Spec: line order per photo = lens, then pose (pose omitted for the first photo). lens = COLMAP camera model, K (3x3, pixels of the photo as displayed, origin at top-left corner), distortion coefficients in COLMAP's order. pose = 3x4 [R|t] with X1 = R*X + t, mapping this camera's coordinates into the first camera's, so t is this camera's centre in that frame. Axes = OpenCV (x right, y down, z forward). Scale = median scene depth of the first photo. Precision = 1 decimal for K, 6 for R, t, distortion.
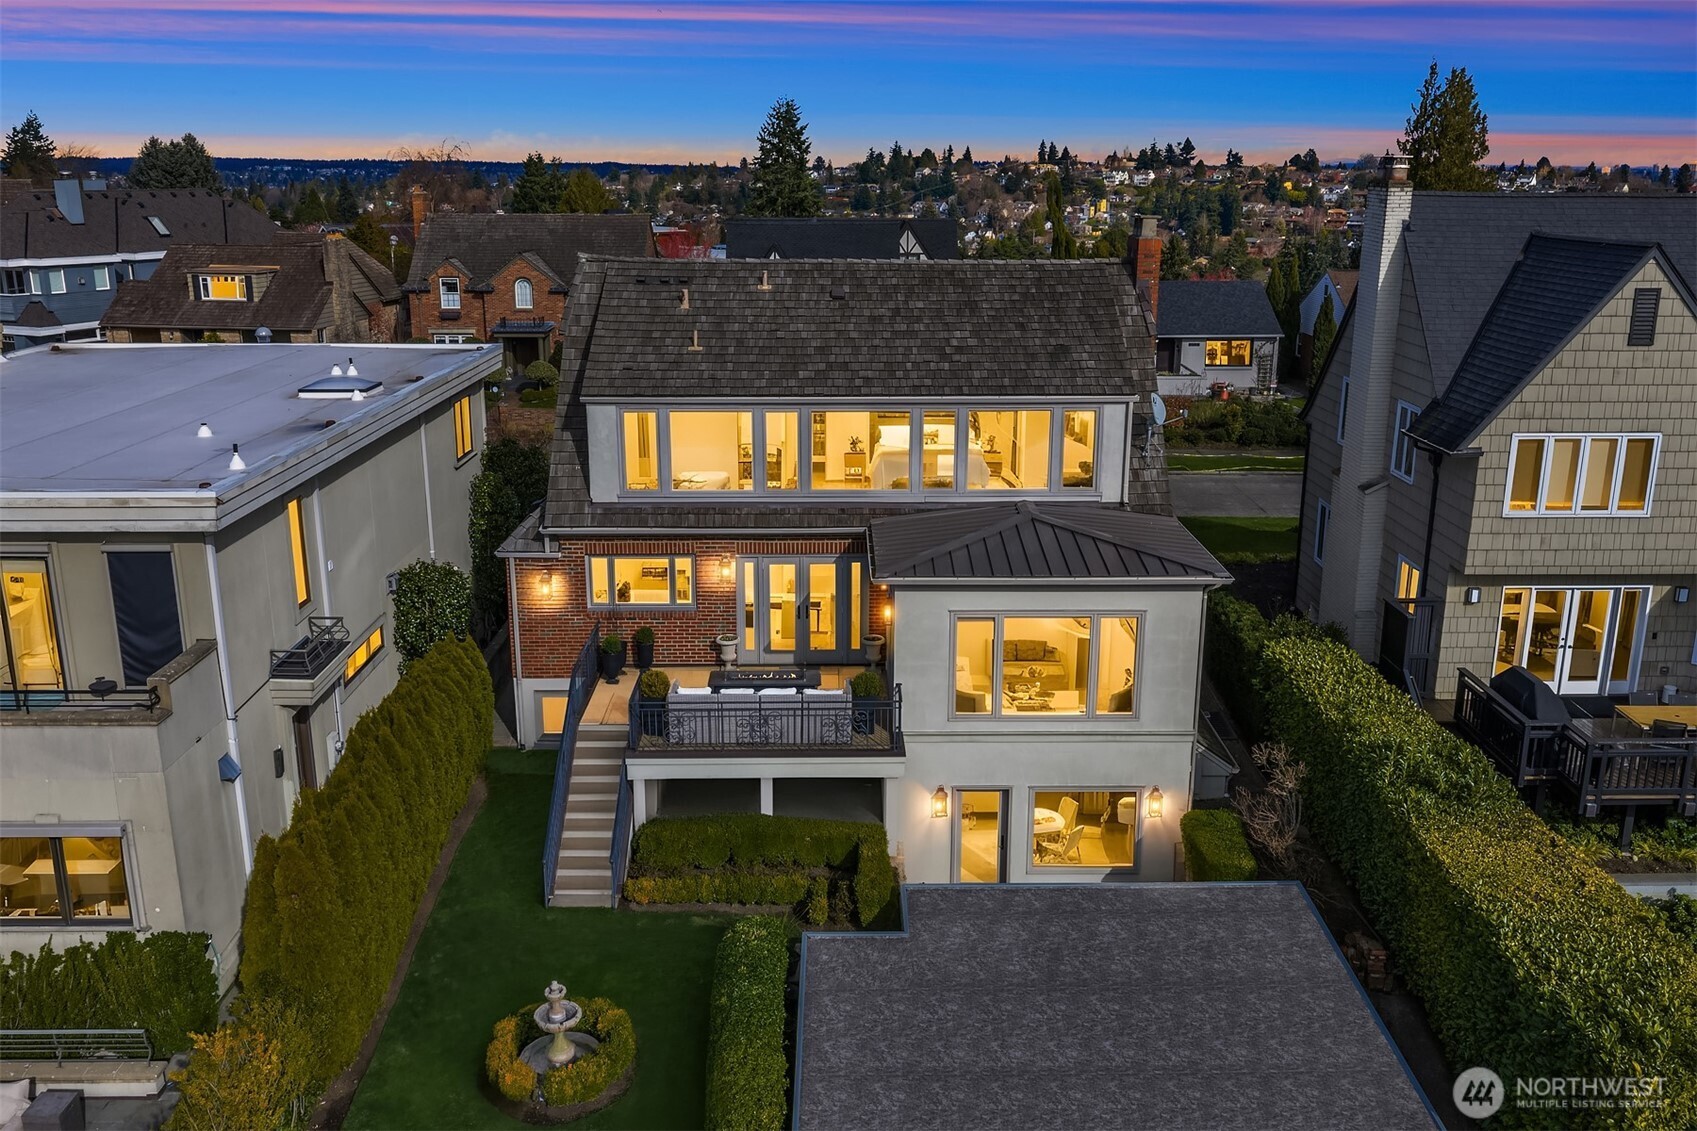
lens RADIAL K [[1391.5, 0, 843.0], [0, 1391.5, 583.0], [0, 0, 1]] dist [0.010231, -0.010671]
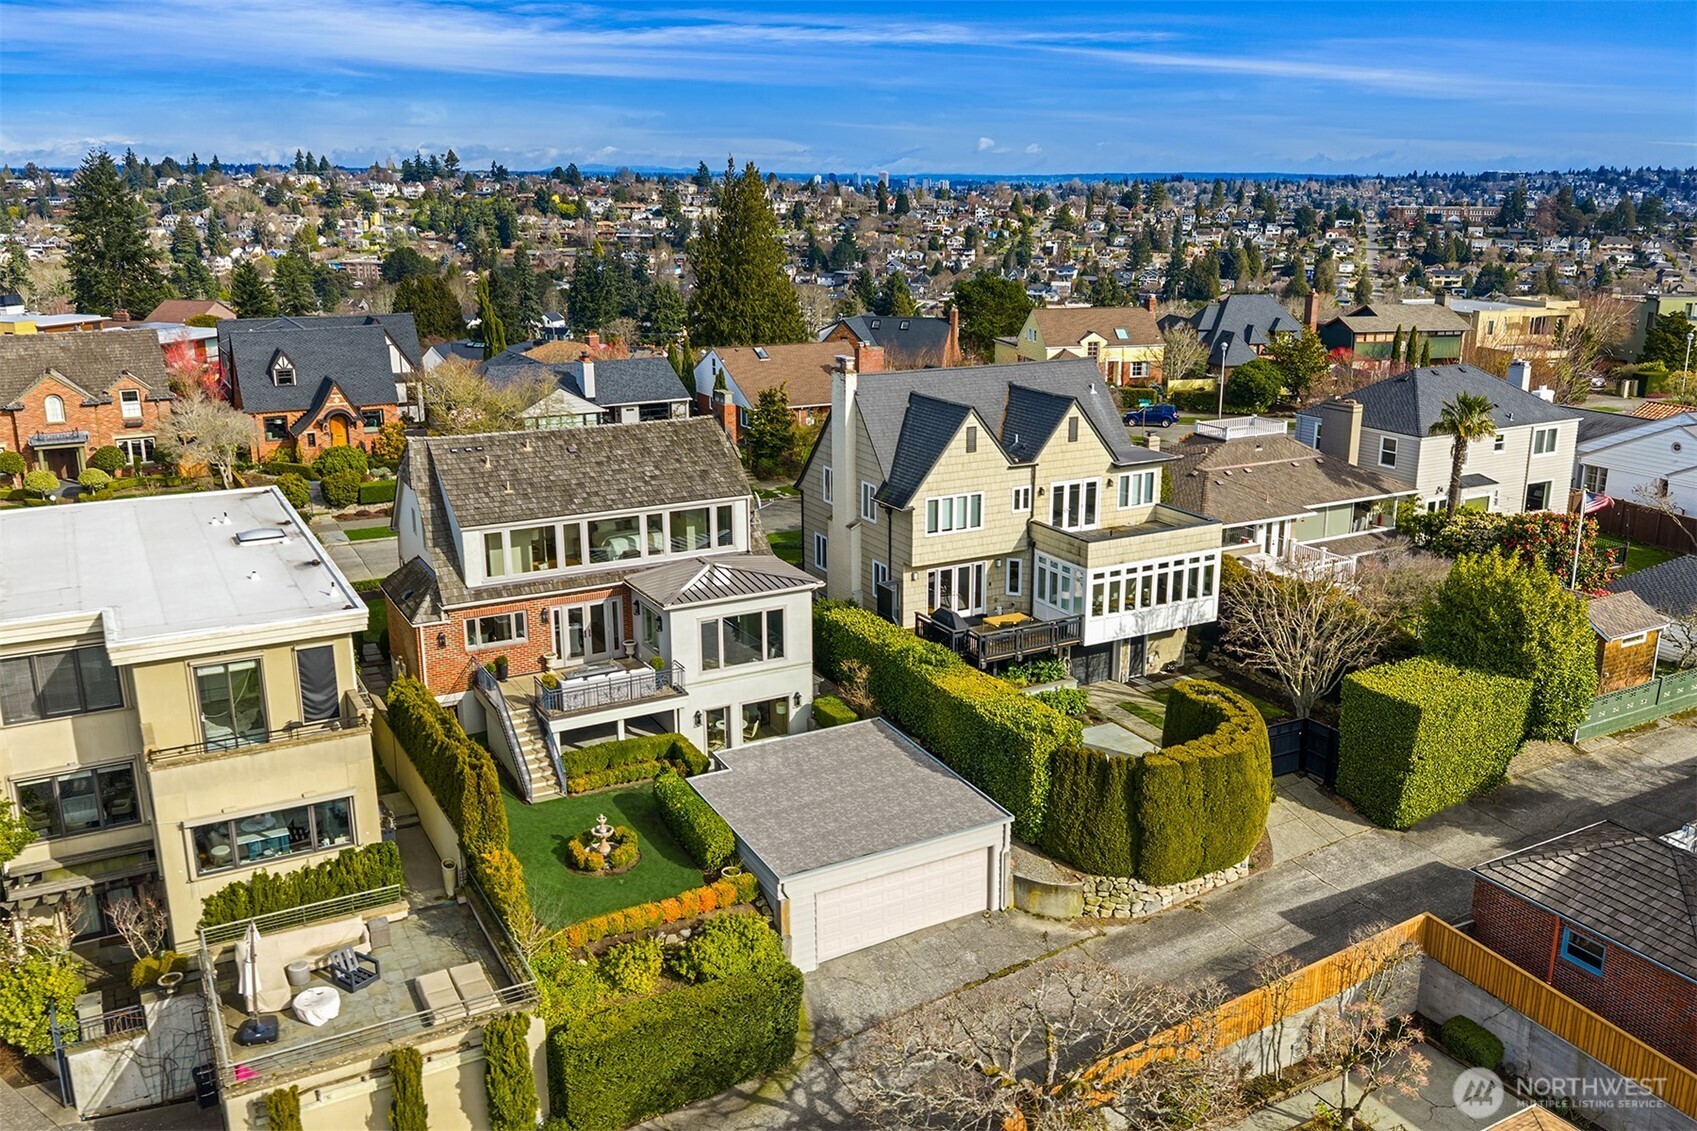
lens RADIAL K [[1391.5, 0, 843.0], [0, 1391.5, 583.0], [0, 0, 1]] dist [0.010231, -0.010671]
pose [[0.876668, -0.130401, 0.463087, -0.482393], [0.131548, 0.990856, 0.029983, -0.045970], [-0.462762, 0.034633, 0.885806, -0.624414]]
